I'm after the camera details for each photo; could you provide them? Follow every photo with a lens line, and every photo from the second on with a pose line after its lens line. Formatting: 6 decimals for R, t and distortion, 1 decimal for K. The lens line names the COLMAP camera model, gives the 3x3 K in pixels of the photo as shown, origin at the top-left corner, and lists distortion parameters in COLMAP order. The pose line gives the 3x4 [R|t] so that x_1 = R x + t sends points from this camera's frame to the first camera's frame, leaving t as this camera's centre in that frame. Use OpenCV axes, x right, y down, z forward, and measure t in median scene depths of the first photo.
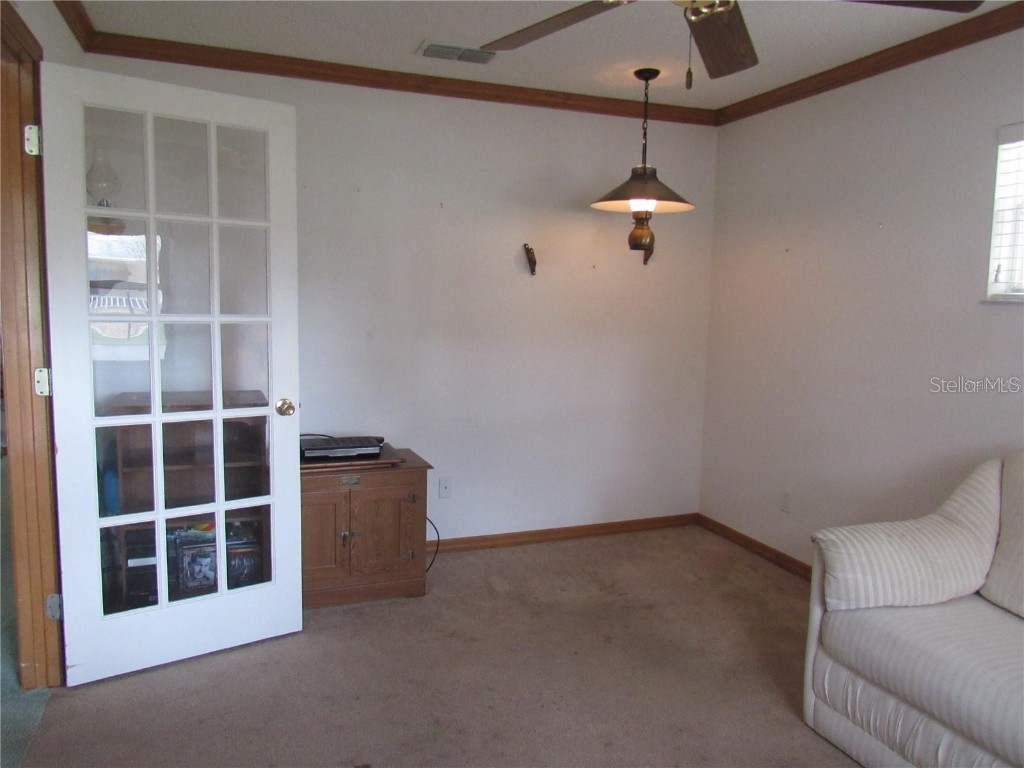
lens RADIAL K [[775.8, 0, 513.3], [0, 775.8, 377.2], [0, 0, 1]] dist [0.042247, -0.005283]
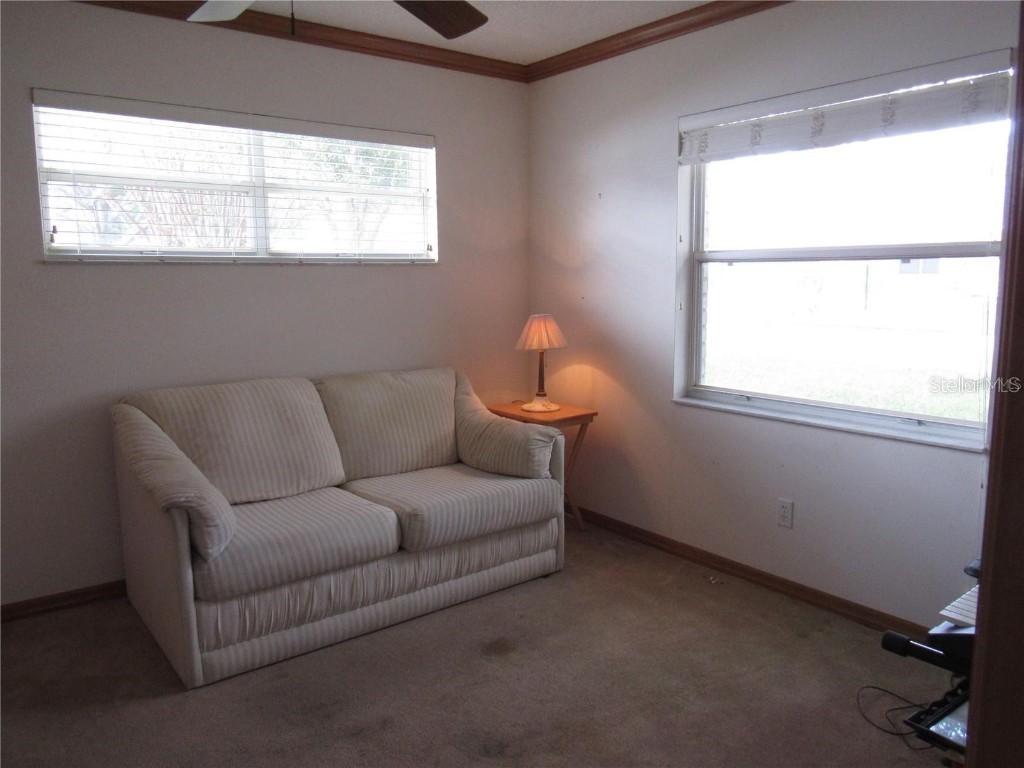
lens RADIAL K [[775.8, 0, 513.3], [0, 775.8, 377.2], [0, 0, 1]] dist [0.042247, -0.005283]
pose [[-0.280812, -0.129612, 0.950971, -0.659657], [0.113711, 0.979368, 0.167060, -0.061790], [-0.953003, 0.155048, -0.260280, 0.867597]]
